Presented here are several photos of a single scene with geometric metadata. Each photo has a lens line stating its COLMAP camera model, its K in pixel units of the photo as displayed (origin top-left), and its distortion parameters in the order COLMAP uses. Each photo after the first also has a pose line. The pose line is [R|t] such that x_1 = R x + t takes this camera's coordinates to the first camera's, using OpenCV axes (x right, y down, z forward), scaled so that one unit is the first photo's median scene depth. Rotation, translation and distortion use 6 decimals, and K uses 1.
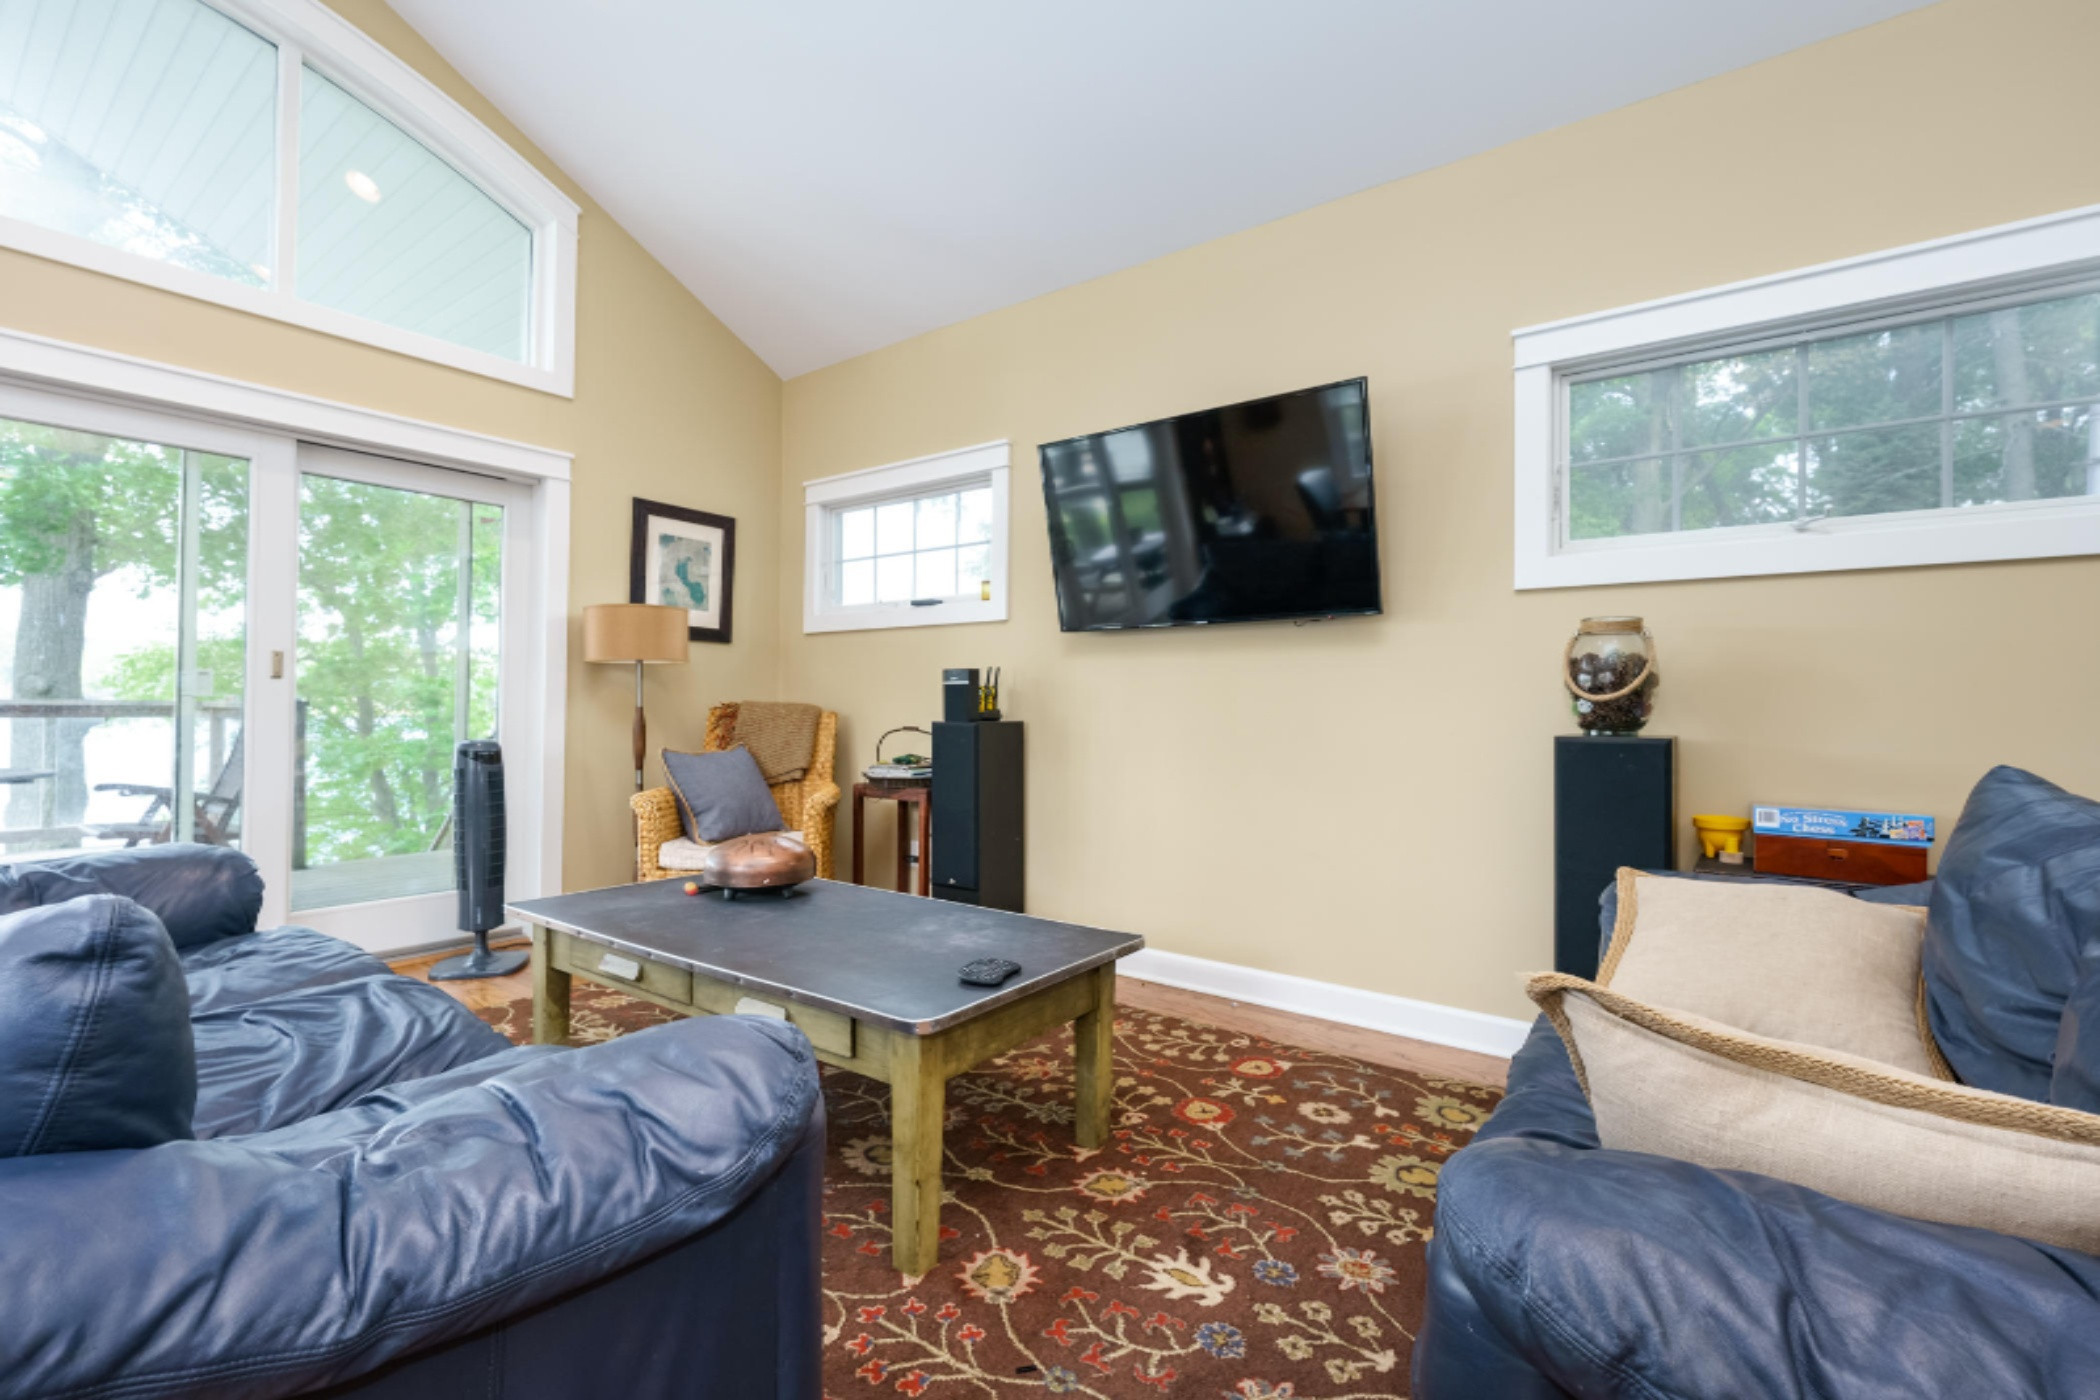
lens RADIAL K [[919.7, 0, 1050.0], [0, 919.7, 700.0], [0, 0, 1]] dist [0.009761, -0.000335]
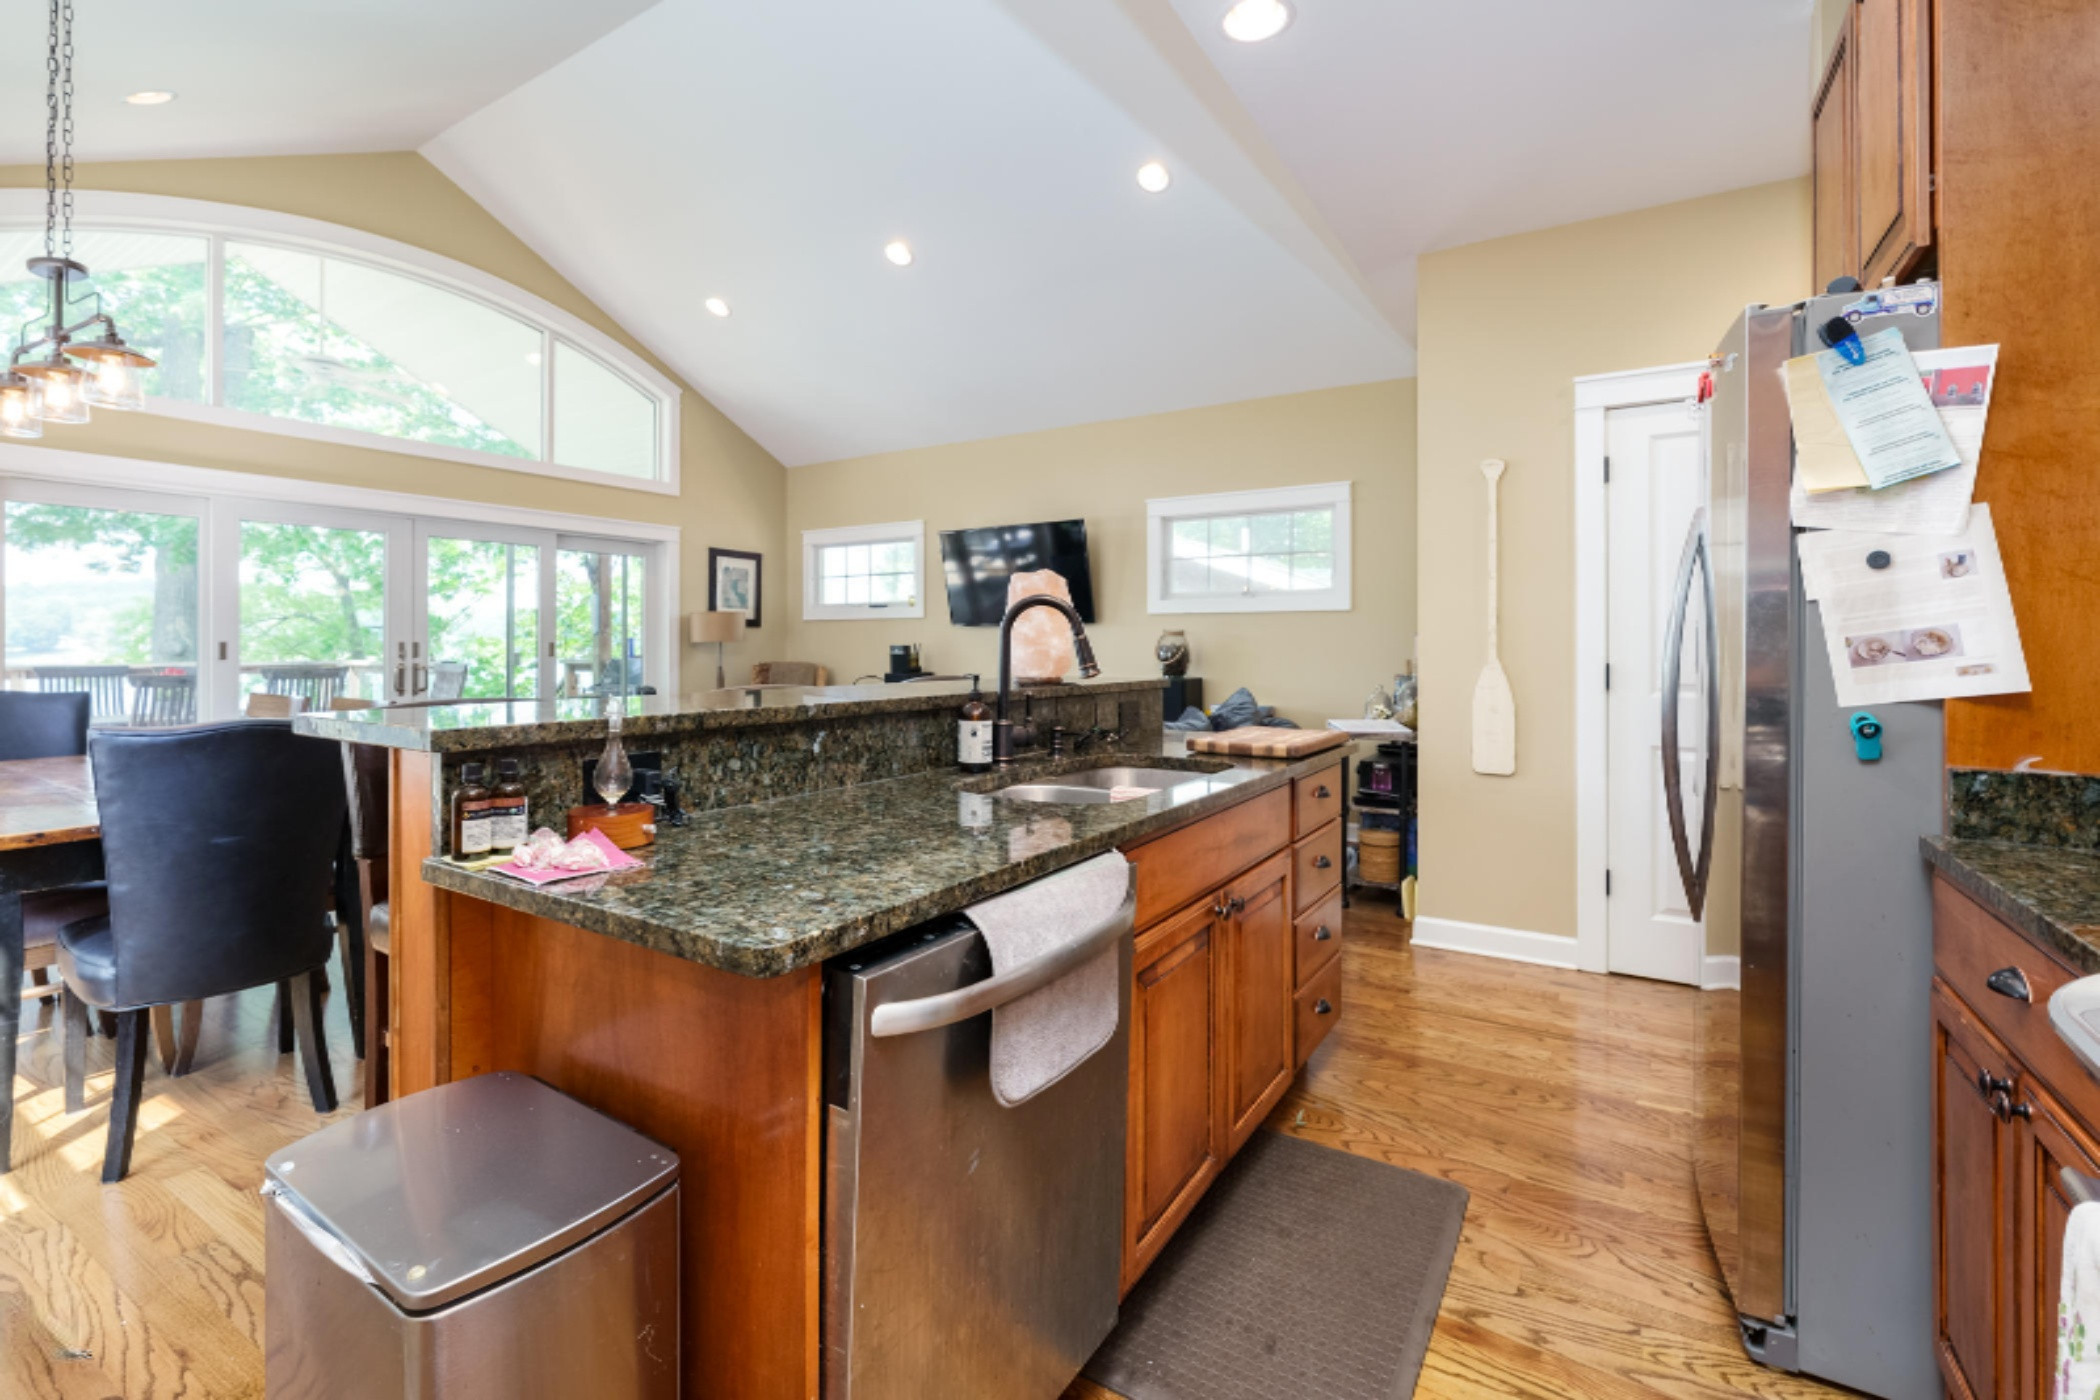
lens RADIAL K [[929.1, 0, 1050.9], [0, 929.1, 644.0], [0, 0, 1]] dist [-0.000937, -0.000148]
pose [[0.994742, -0.008169, 0.102087, 0.015929], [0.007633, 0.999955, 0.005644, -0.037866], [-0.102129, -0.004835, 0.994759, -0.813994]]
